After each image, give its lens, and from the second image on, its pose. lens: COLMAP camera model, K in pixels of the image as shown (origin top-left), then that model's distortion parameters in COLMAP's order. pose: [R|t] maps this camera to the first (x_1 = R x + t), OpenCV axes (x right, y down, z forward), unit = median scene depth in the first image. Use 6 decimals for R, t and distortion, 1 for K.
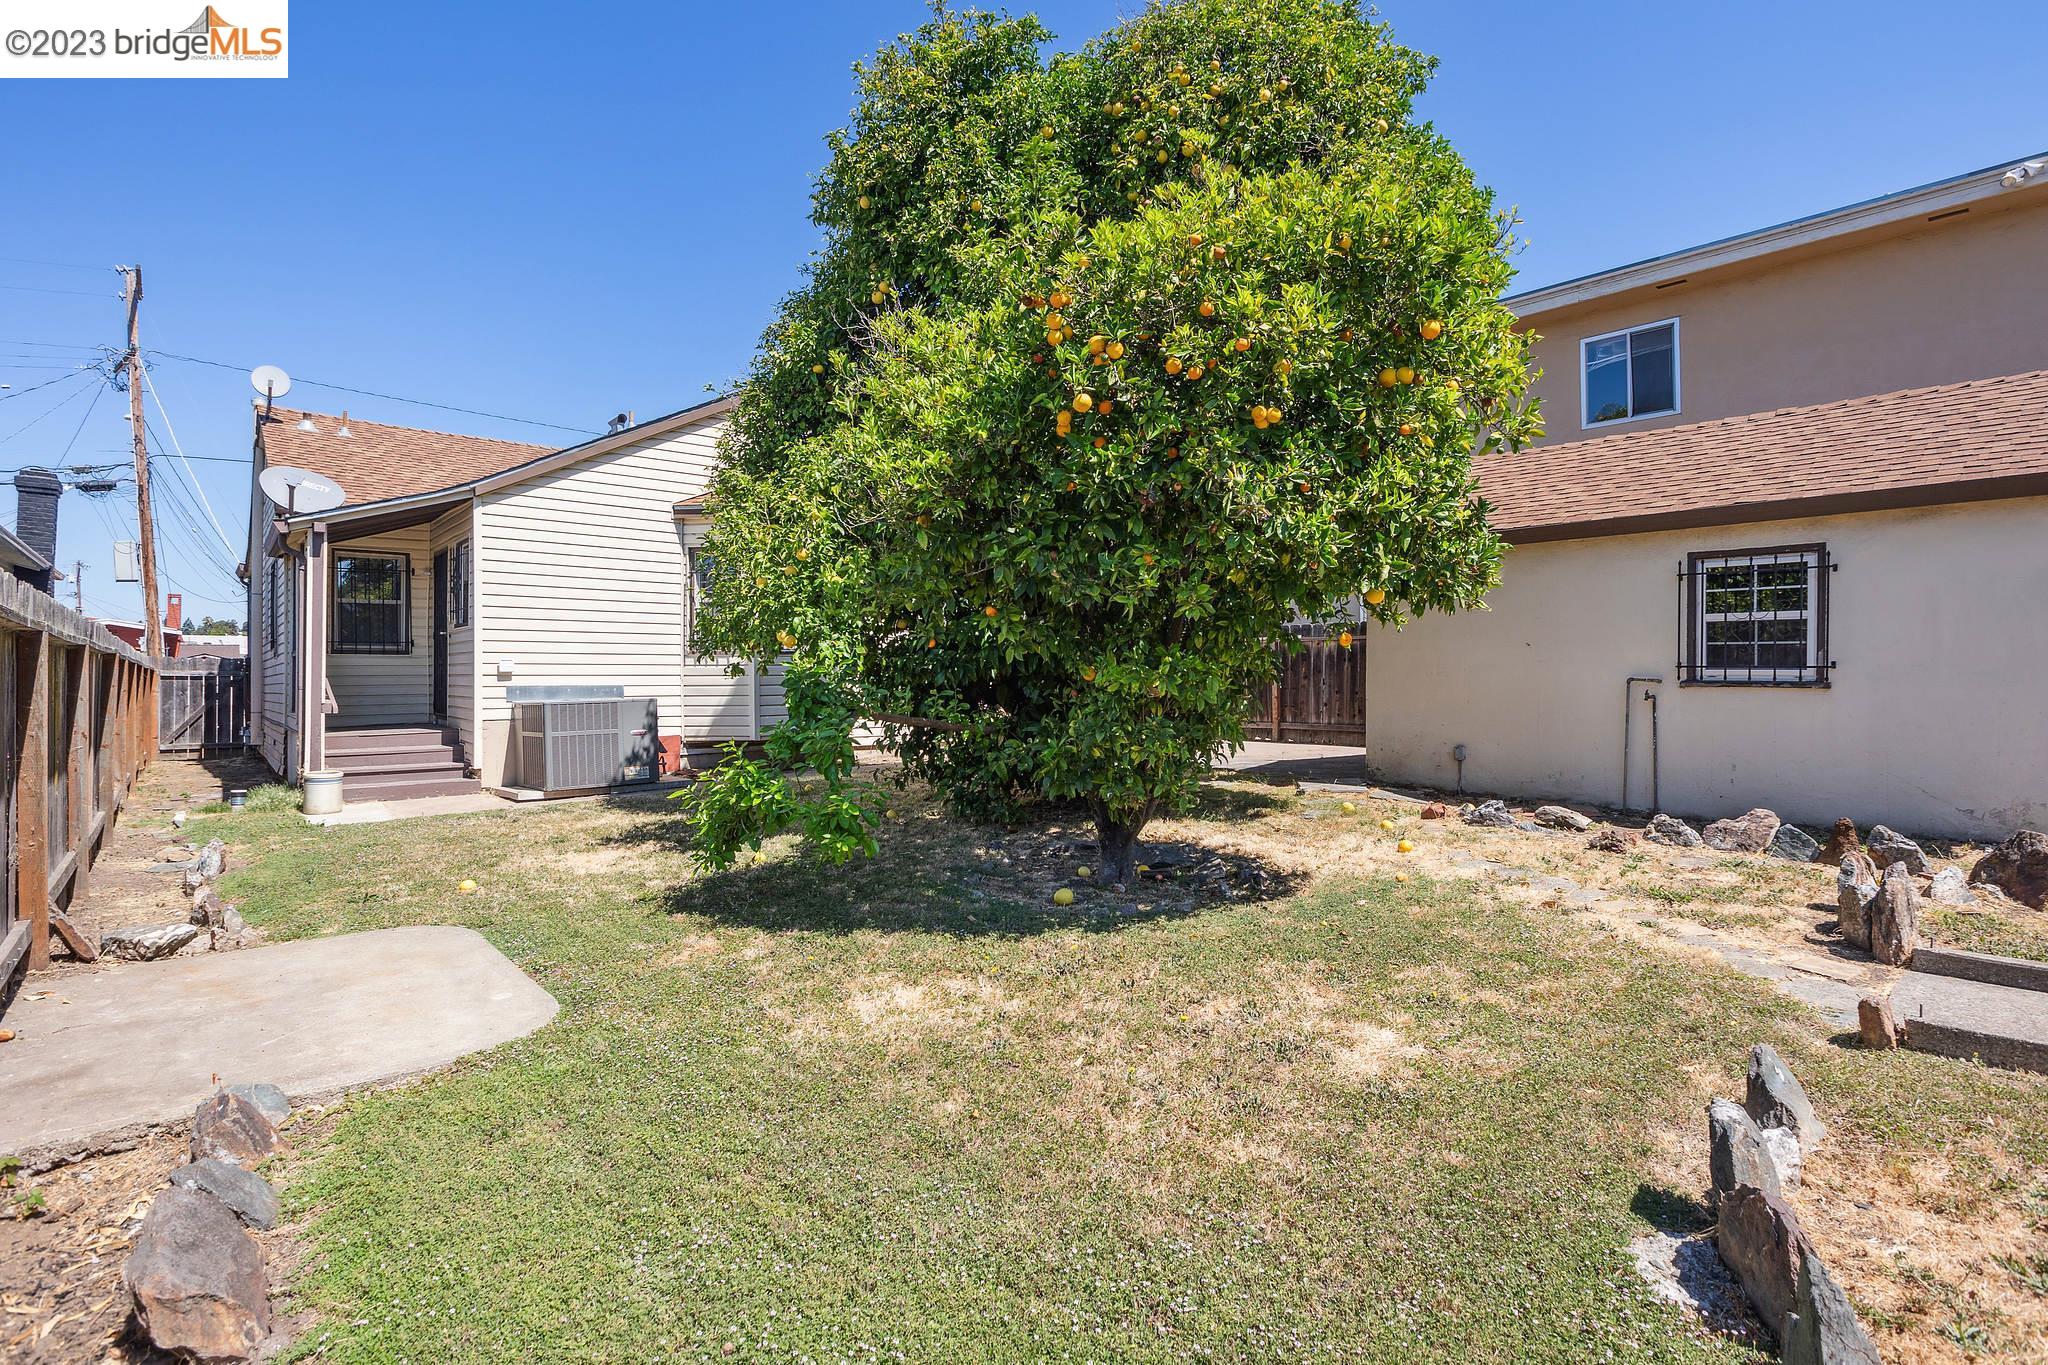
lens RADIAL K [[985.7, 0, 1026.2], [0, 985.7, 664.9], [0, 0, 1]] dist [-0.050022, 0.015802]
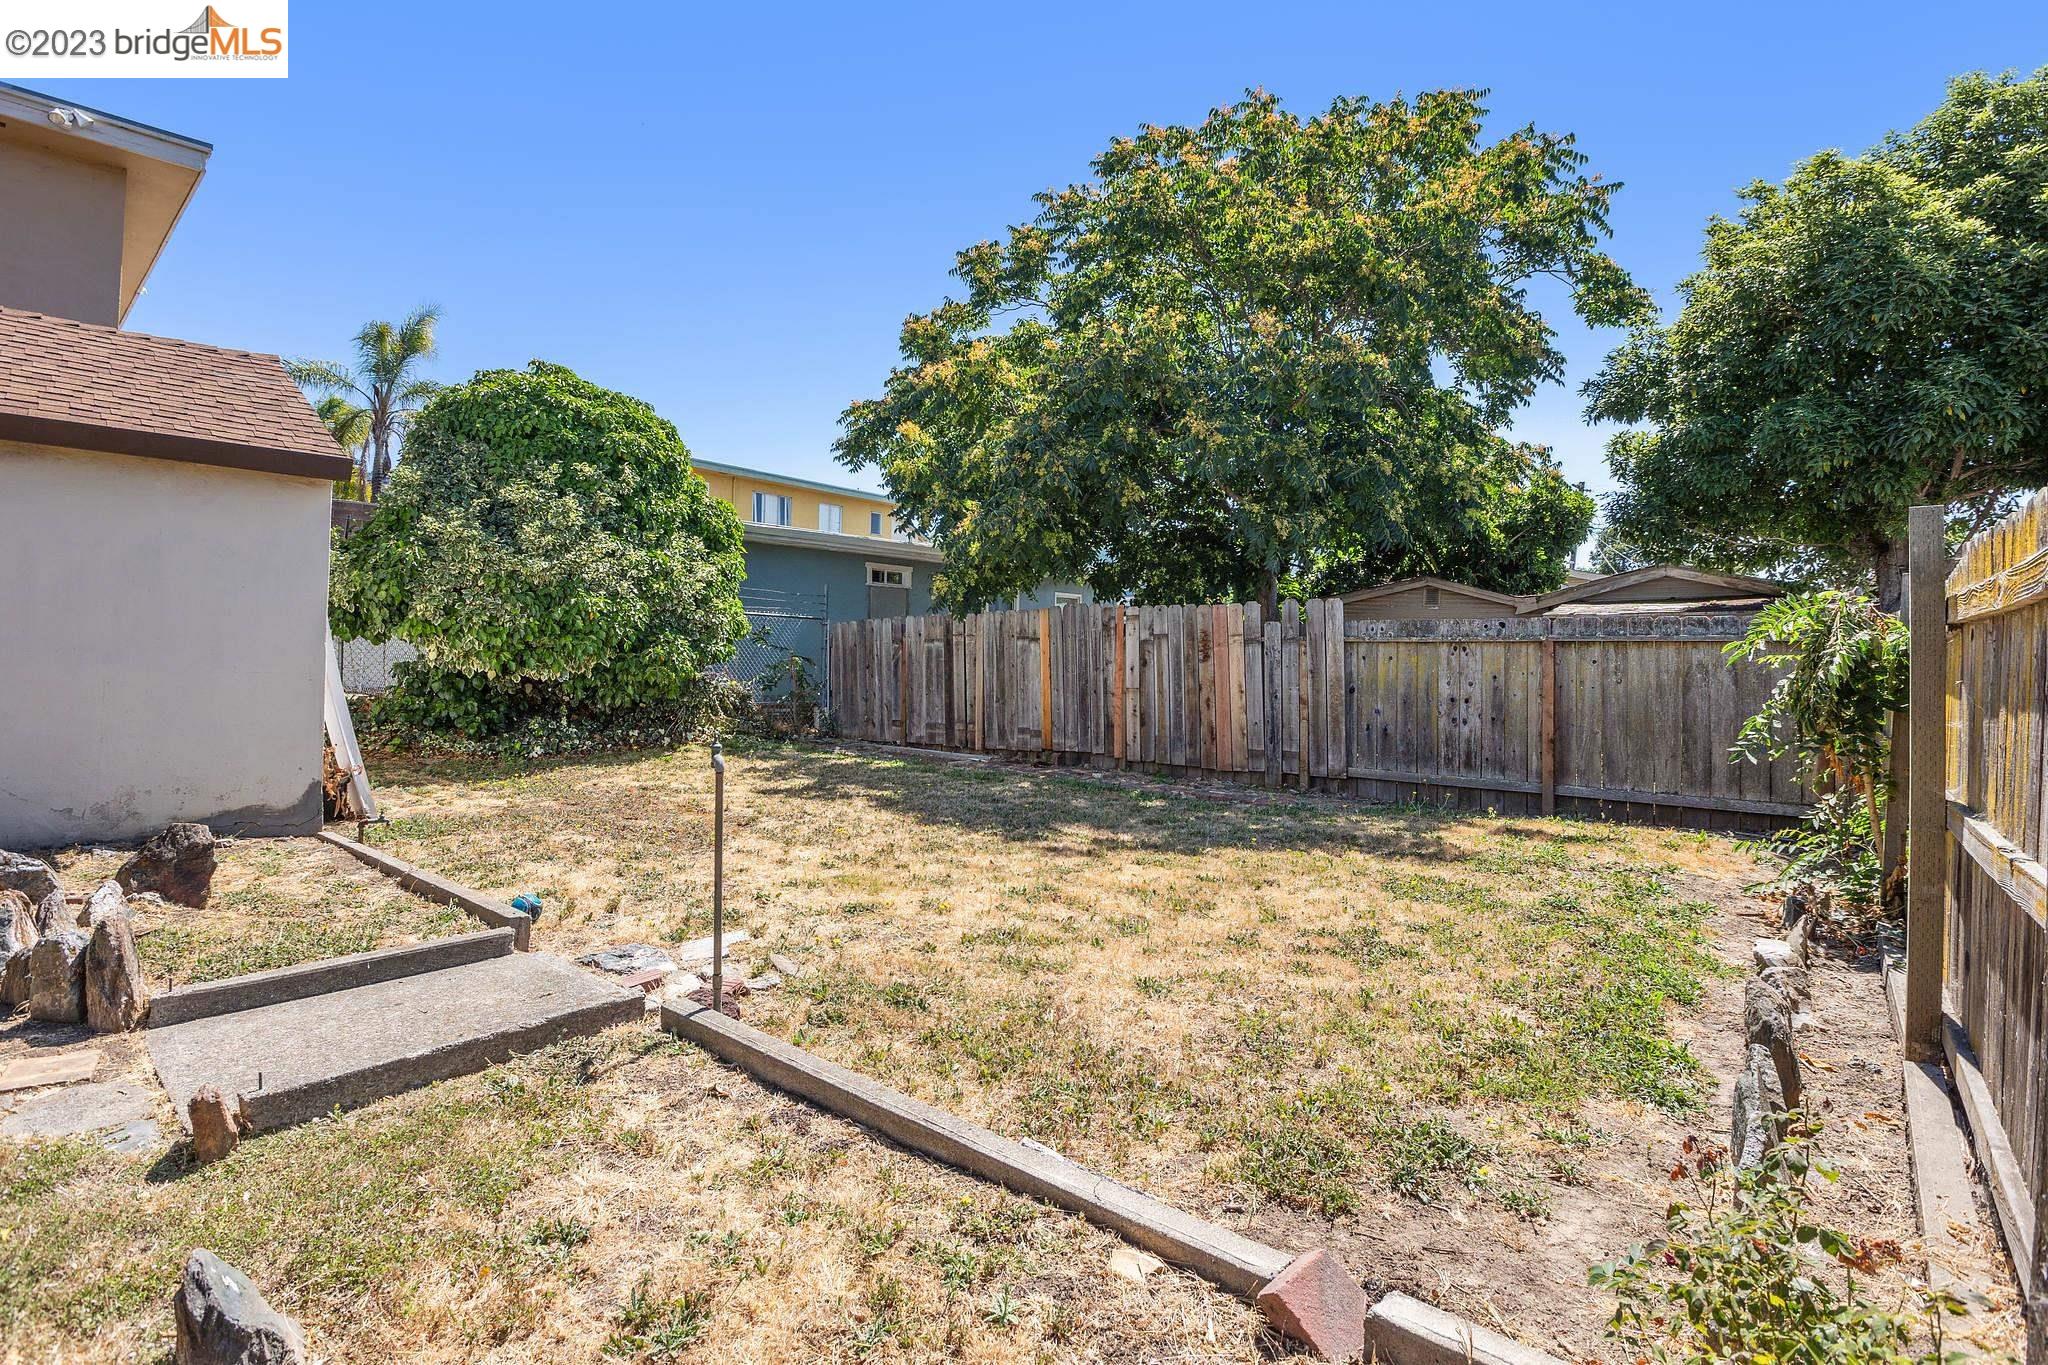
lens RADIAL K [[985.7, 0, 1026.2], [0, 985.7, 664.9], [0, 0, 1]] dist [-0.050022, 0.015802]
pose [[-0.105803, -0.001094, 0.994386, 0.075931], [-0.021905, 0.999759, -0.001231, 0.007533], [-0.994146, -0.021912, -0.105802, 0.368130]]
